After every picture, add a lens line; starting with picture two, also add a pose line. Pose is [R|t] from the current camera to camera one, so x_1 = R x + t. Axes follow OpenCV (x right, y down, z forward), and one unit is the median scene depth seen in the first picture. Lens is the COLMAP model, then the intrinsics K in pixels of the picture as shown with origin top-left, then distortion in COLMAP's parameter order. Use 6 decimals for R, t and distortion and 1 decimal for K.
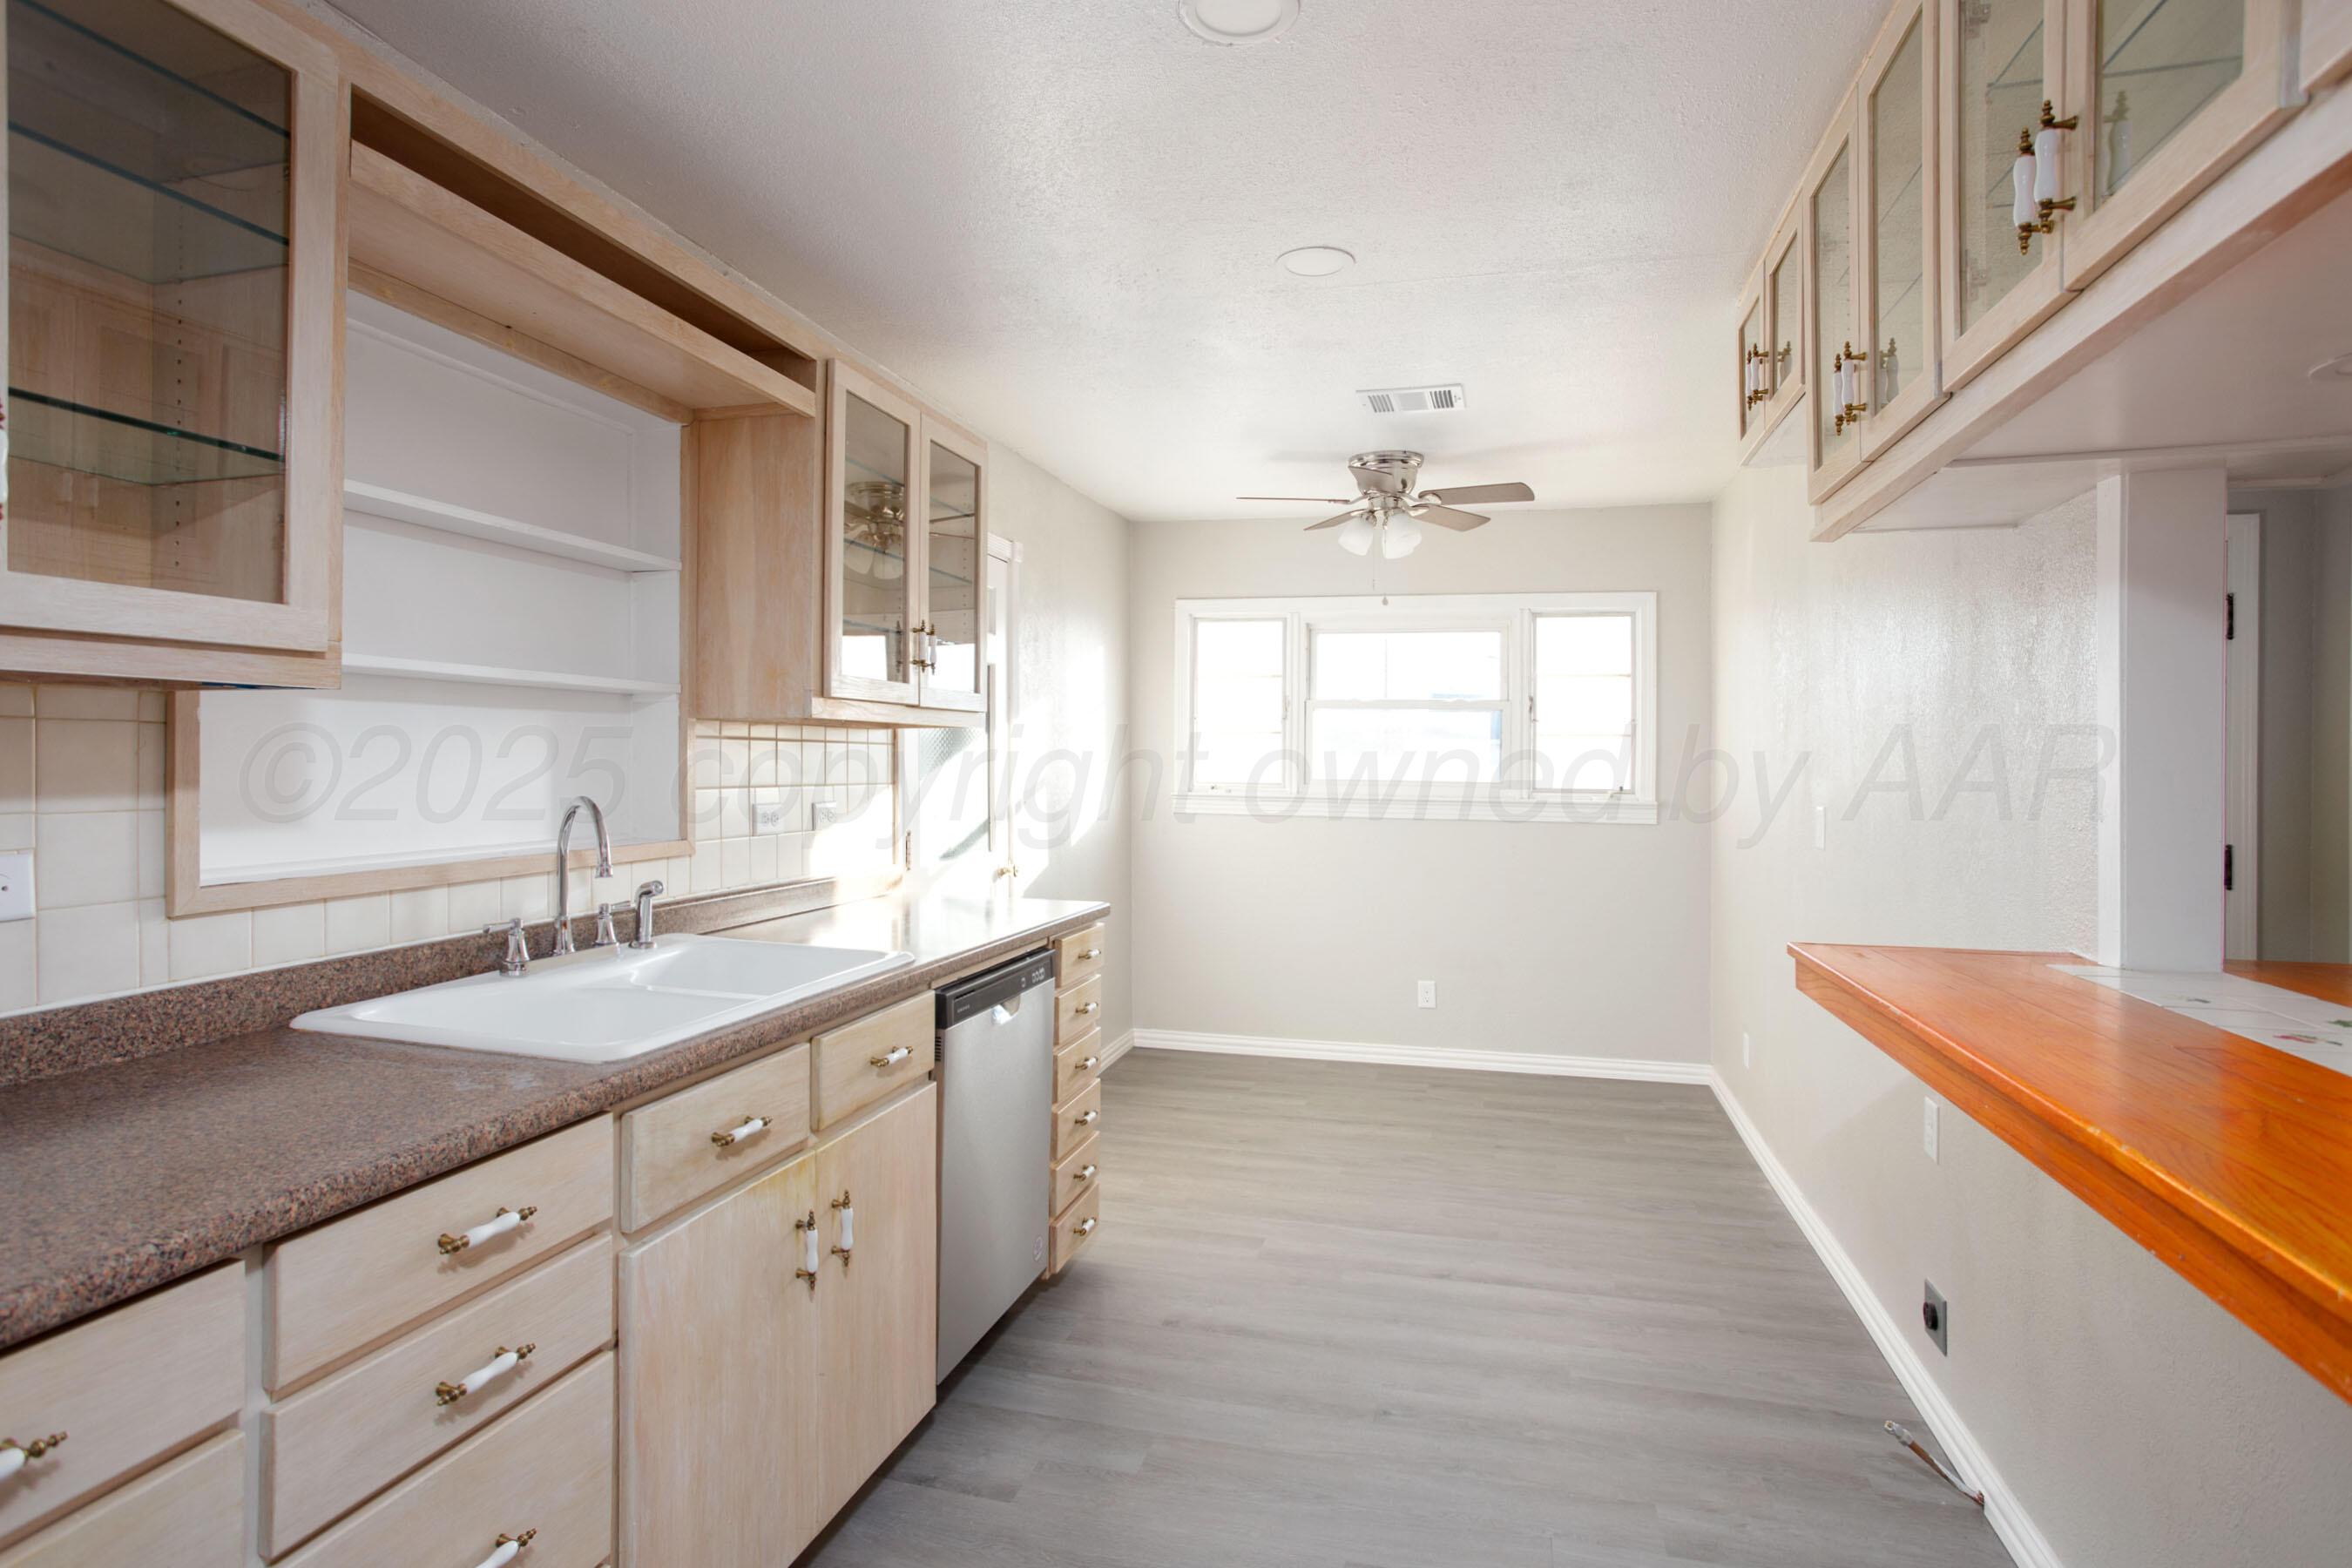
lens RADIAL K [[1222.6, 0, 1172.5], [0, 1222.6, 774.2], [0, 0, 1]] dist [-0.001082, -0.000027]
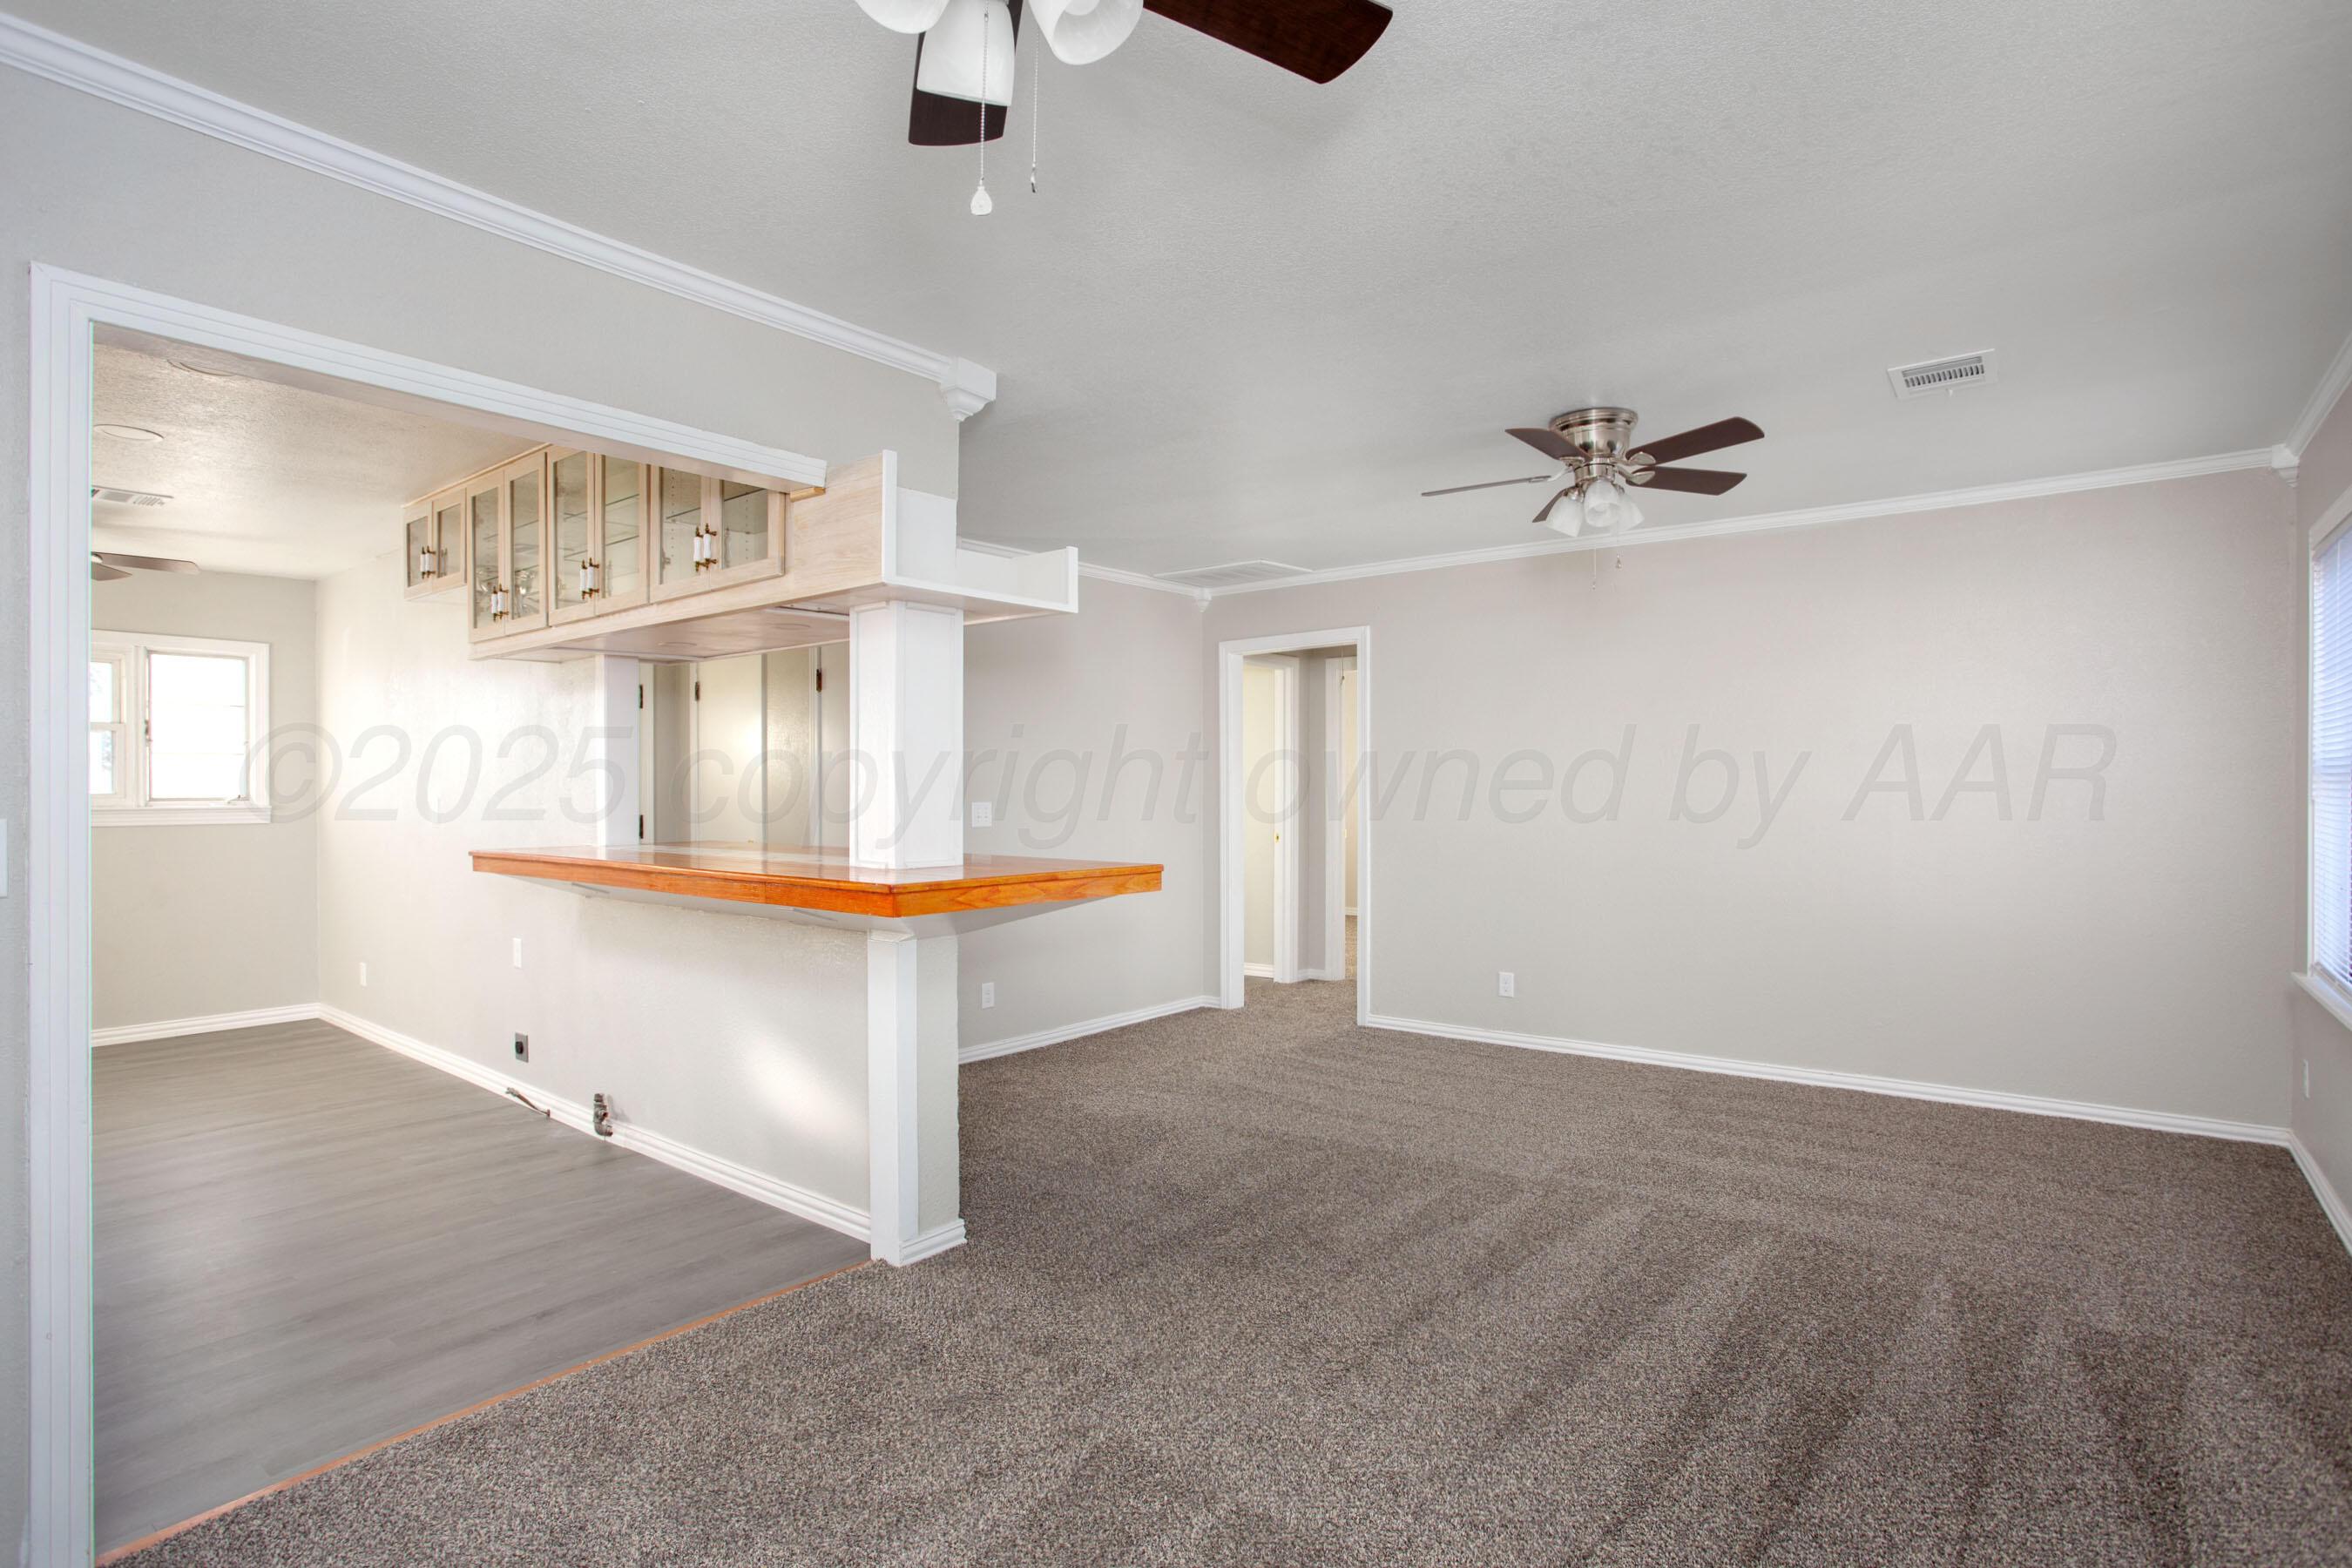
lens RADIAL K [[1149.0, 0, 1177.6], [0, 1149.0, 784.1], [0, 0, 1]] dist [0.002664, 0.001613]
pose [[0.408320, -0.004045, 0.912830, -0.315759], [0.016304, 0.999863, -0.002862, 0.017661], [-0.912693, 0.016051, 0.408330, -0.364485]]
